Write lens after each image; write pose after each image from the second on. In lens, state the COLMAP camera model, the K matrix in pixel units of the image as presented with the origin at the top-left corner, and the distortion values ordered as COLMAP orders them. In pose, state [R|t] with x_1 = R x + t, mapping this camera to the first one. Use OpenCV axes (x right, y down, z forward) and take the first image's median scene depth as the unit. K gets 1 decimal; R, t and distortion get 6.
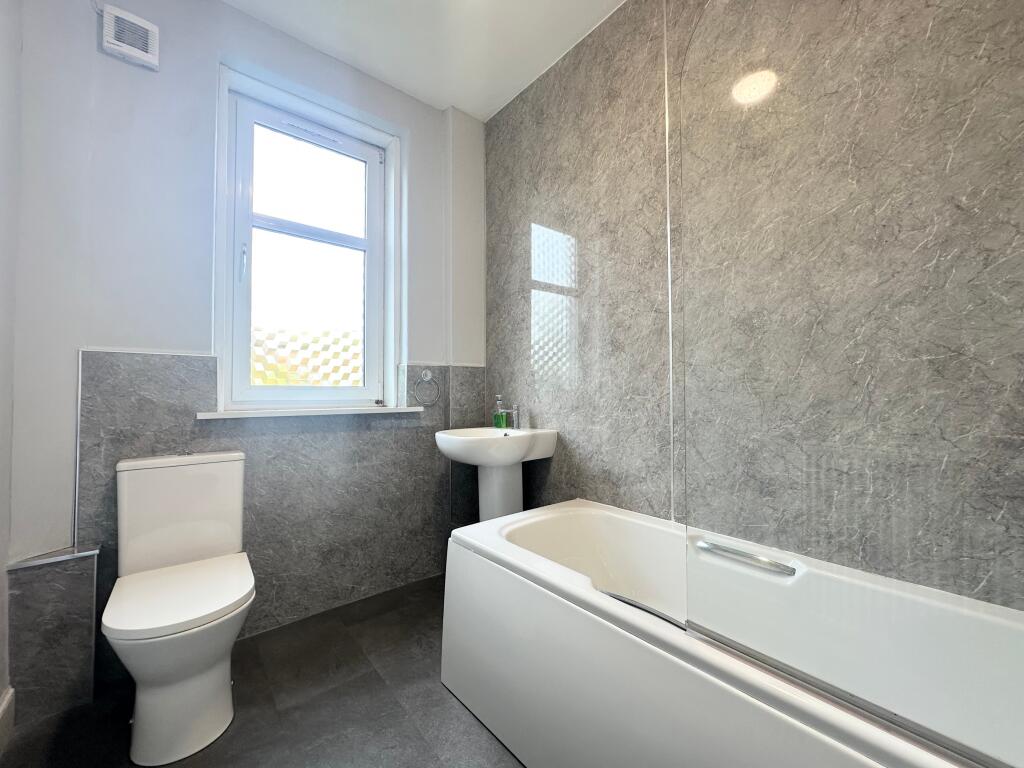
lens RADIAL K [[408.9, 0, 511.6], [0, 408.9, 379.5], [0, 0, 1]] dist [0.000464, 0.000067]
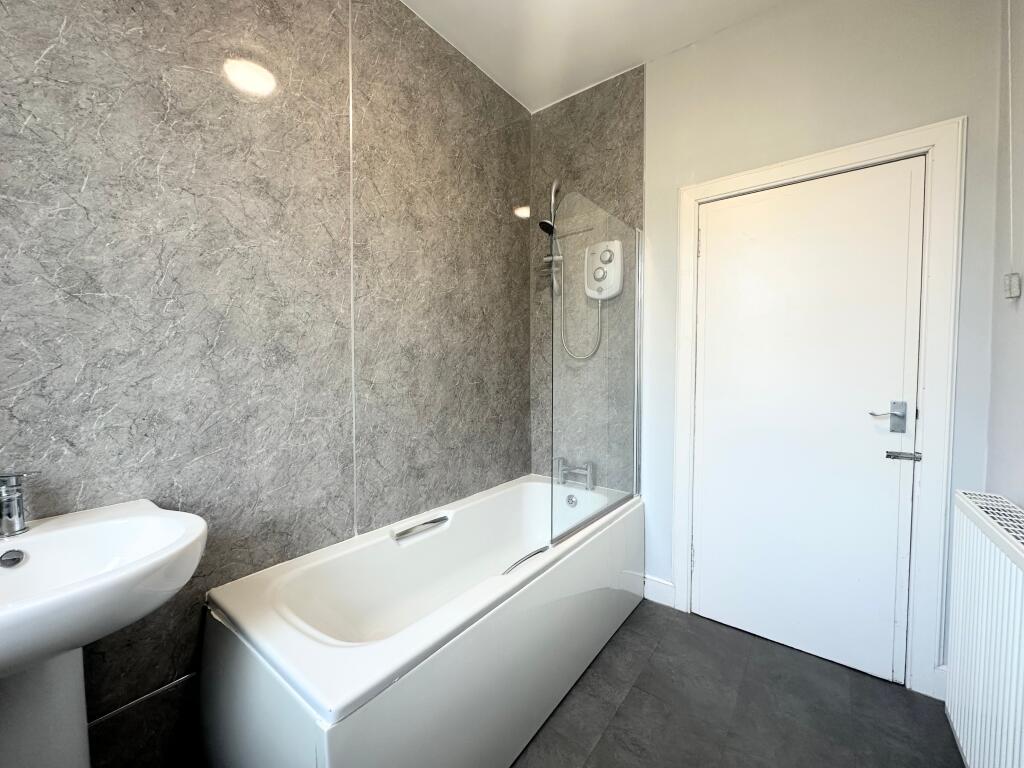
lens RADIAL K [[408.9, 0, 511.3], [0, 408.9, 390.6], [0, 0, 1]] dist [0.000464, 0.000067]
pose [[-0.222075, -0.035049, 0.974399, -0.670957], [-0.018579, 0.999324, 0.031711, -0.054679], [-0.974852, -0.011061, -0.222577, 0.853776]]
